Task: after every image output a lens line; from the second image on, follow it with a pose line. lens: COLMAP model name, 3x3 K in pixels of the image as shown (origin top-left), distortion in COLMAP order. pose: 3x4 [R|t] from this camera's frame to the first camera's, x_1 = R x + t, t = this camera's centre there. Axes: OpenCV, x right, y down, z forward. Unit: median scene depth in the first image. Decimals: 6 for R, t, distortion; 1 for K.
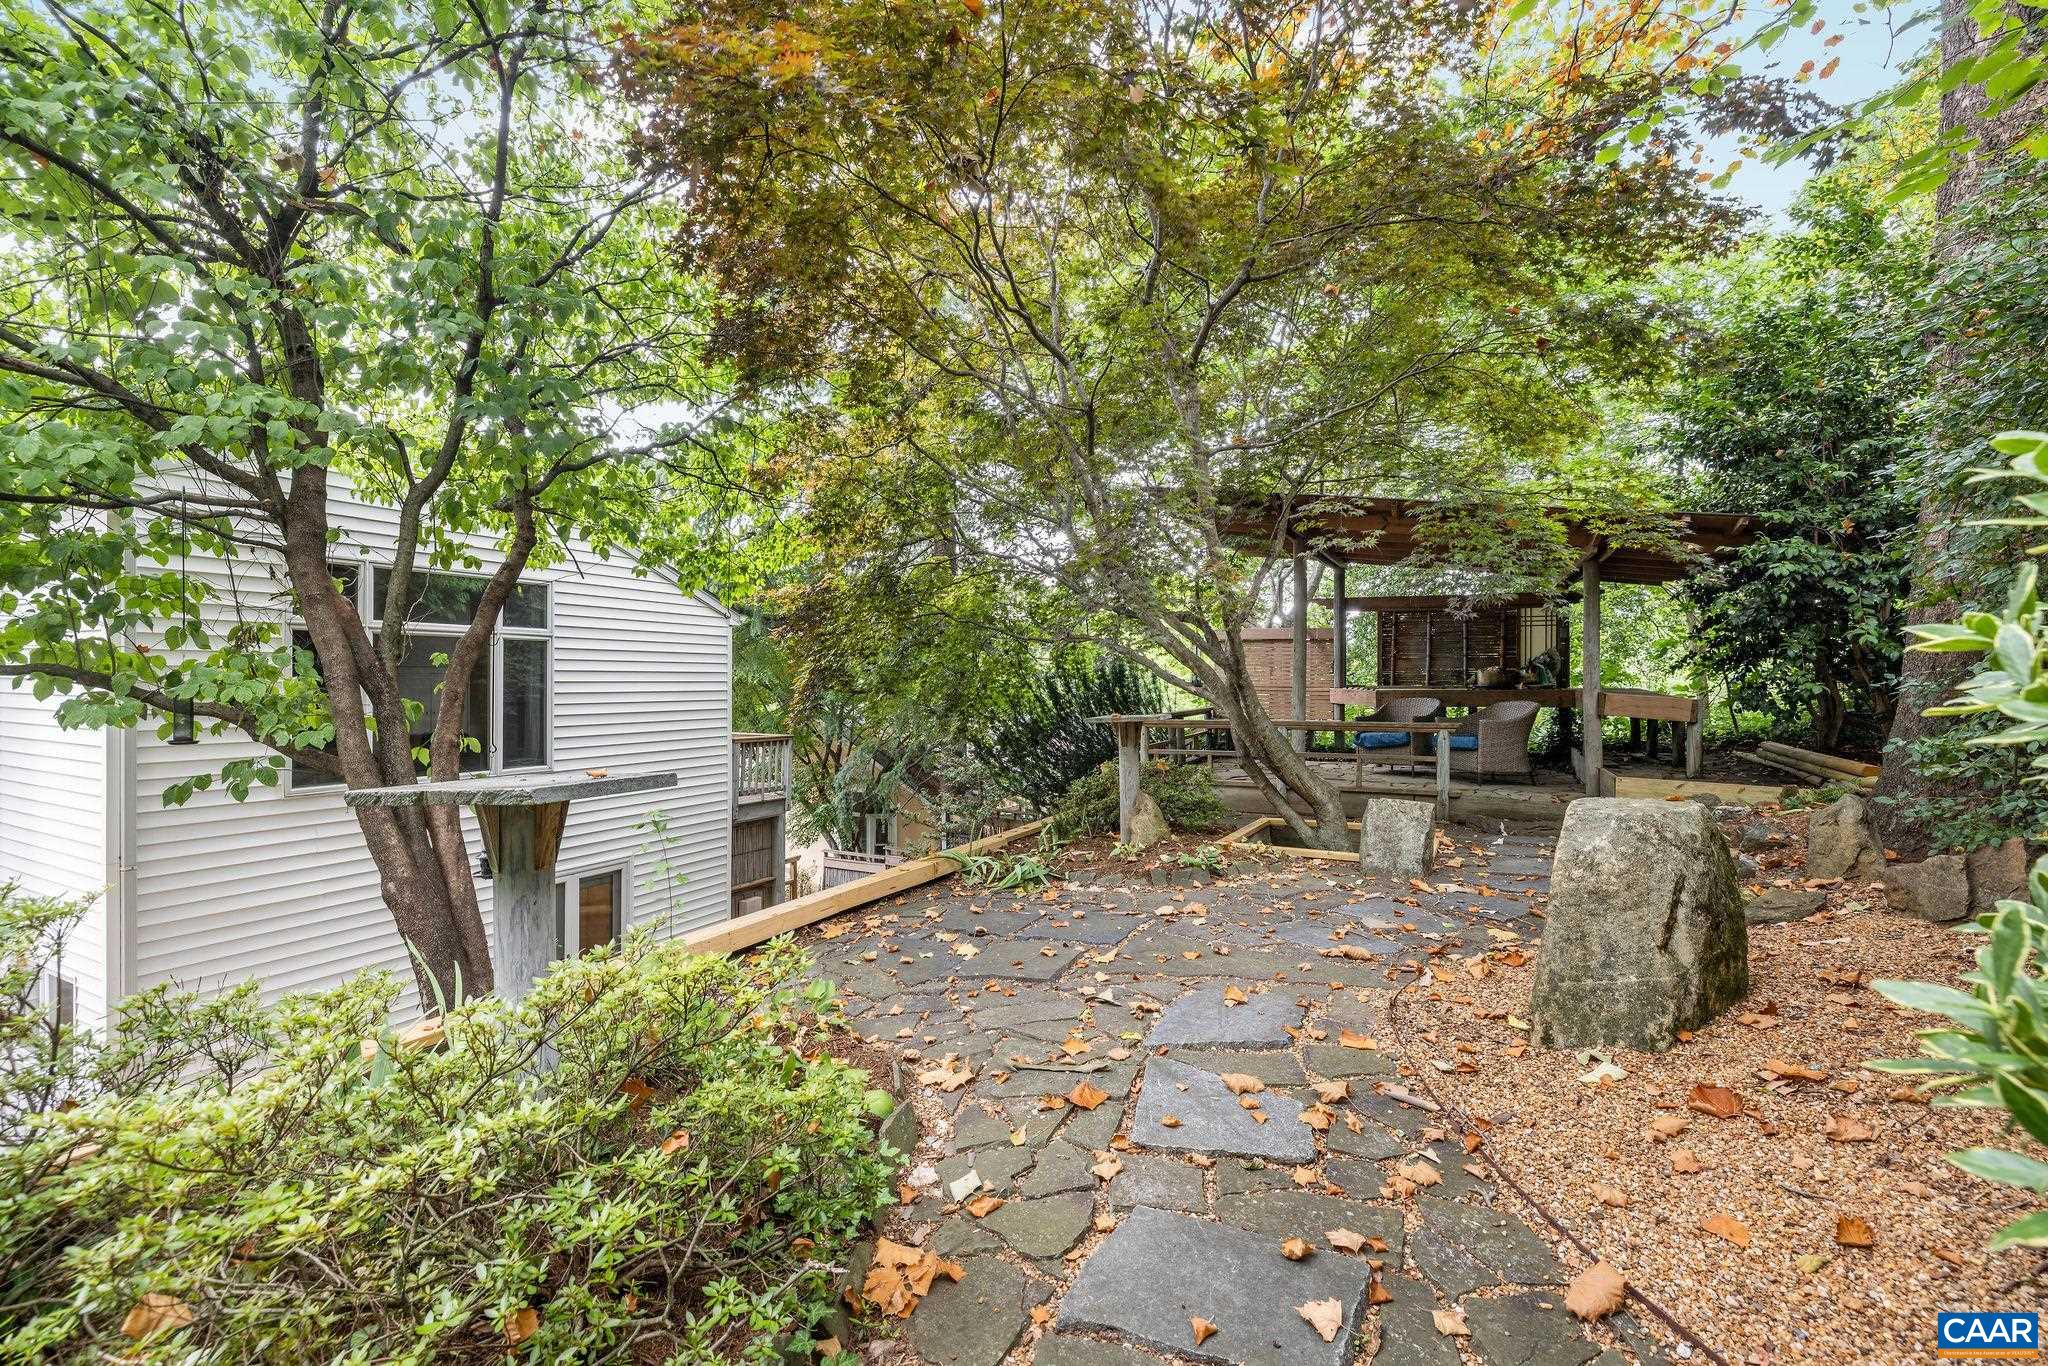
lens RADIAL K [[855.7, 0, 1024.0], [0, 855.7, 683.0], [0, 0, 1]] dist [-0.000749, -0.000063]
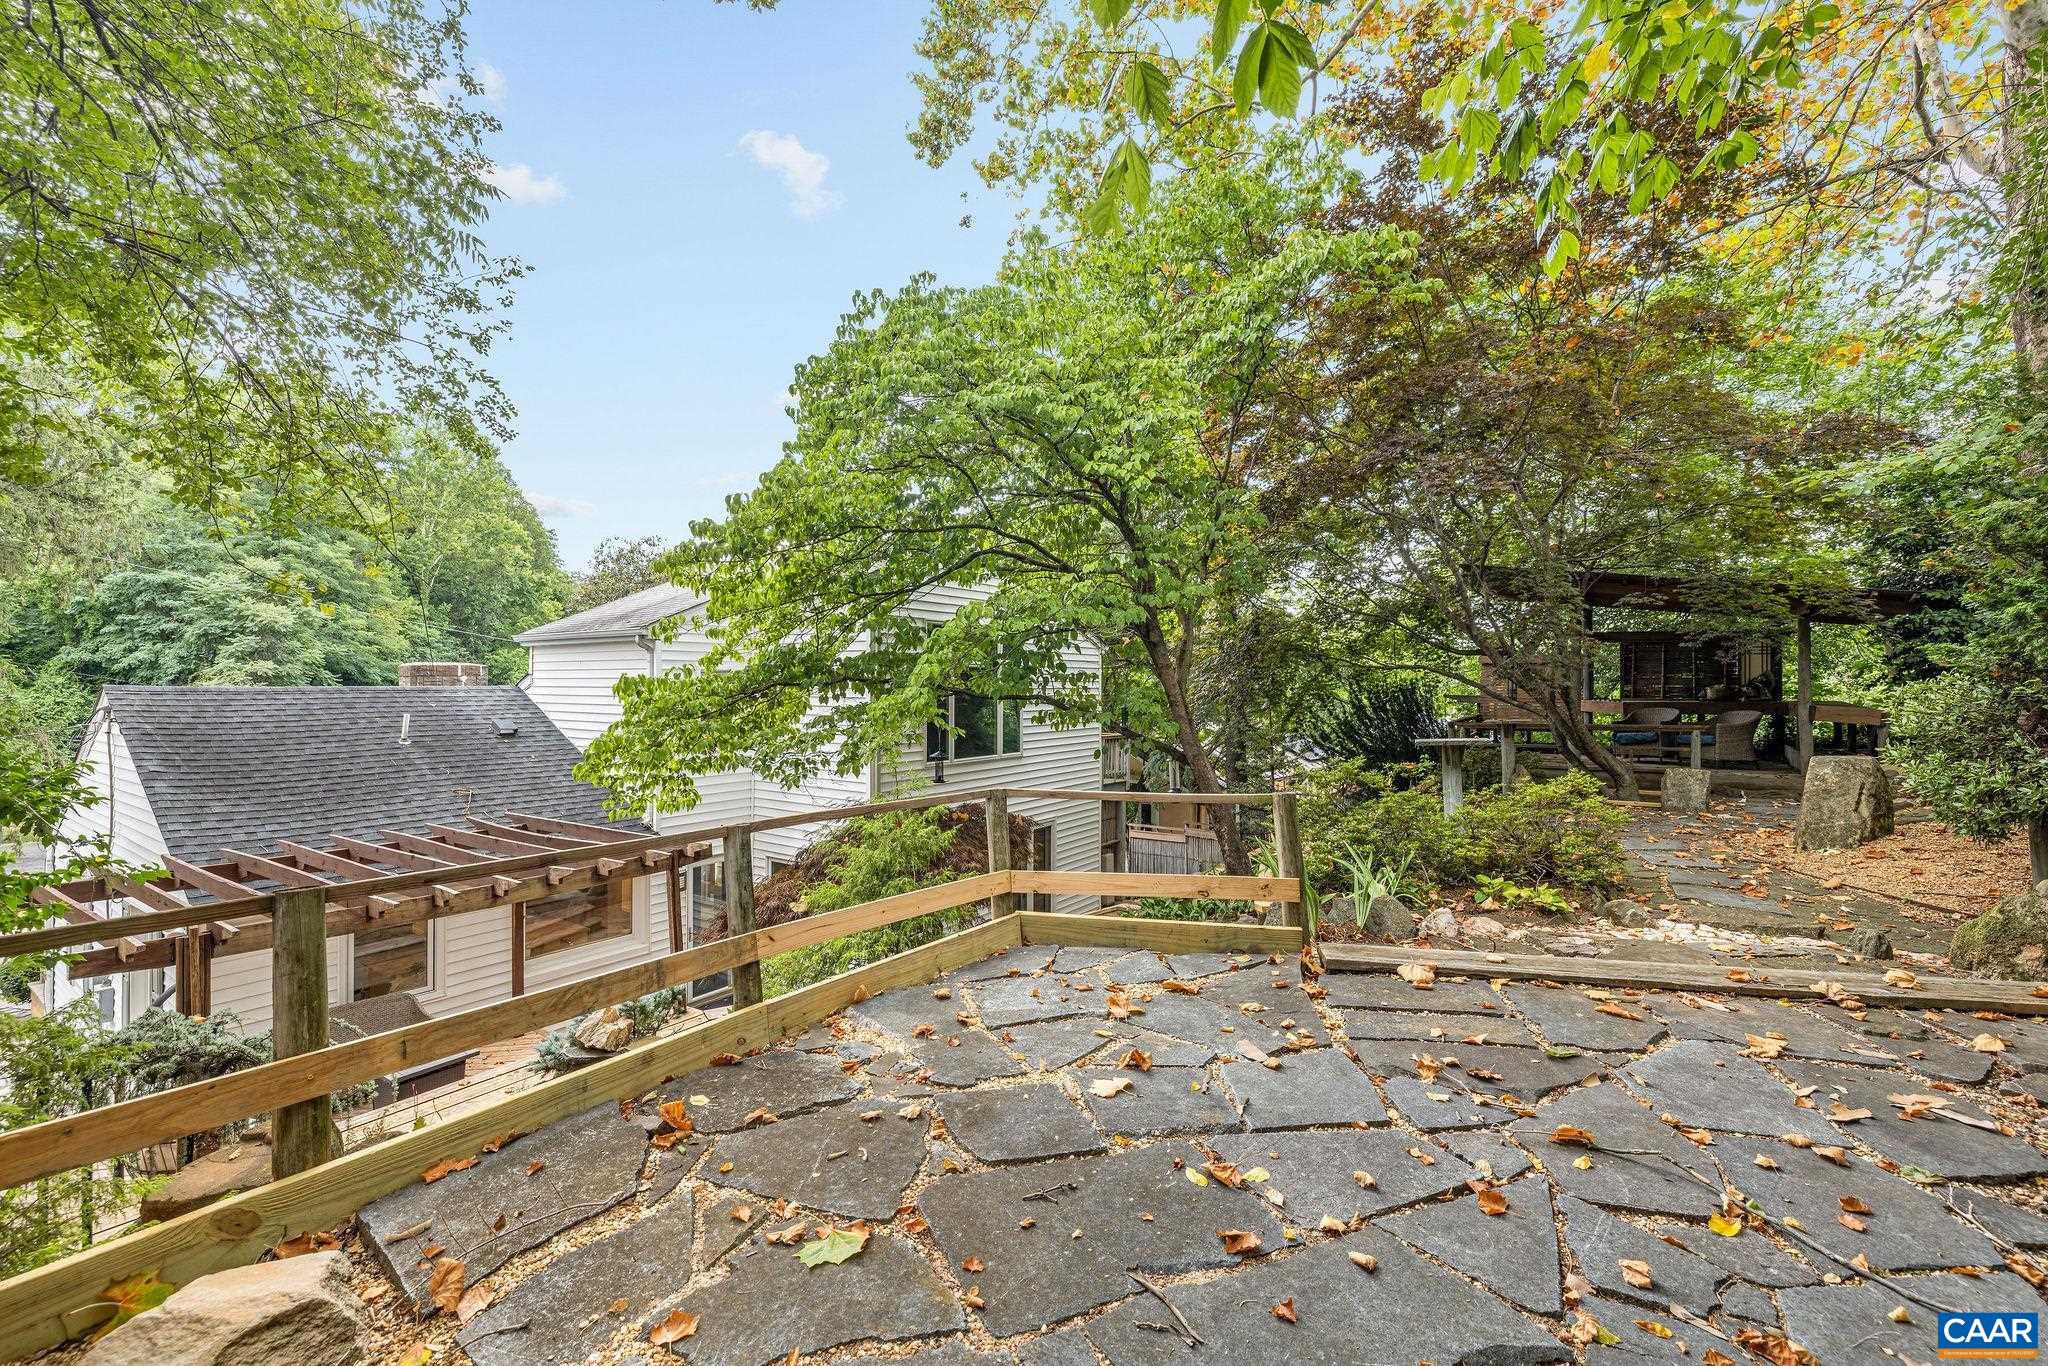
lens RADIAL K [[855.7, 0, 1024.0], [0, 855.7, 683.0], [0, 0, 1]] dist [-0.000749, -0.000063]
pose [[0.990729, -0.002180, -0.135837, -0.409194], [0.001382, 0.999981, -0.005969, -0.018099], [0.135847, 0.005726, 0.990713, -0.560518]]
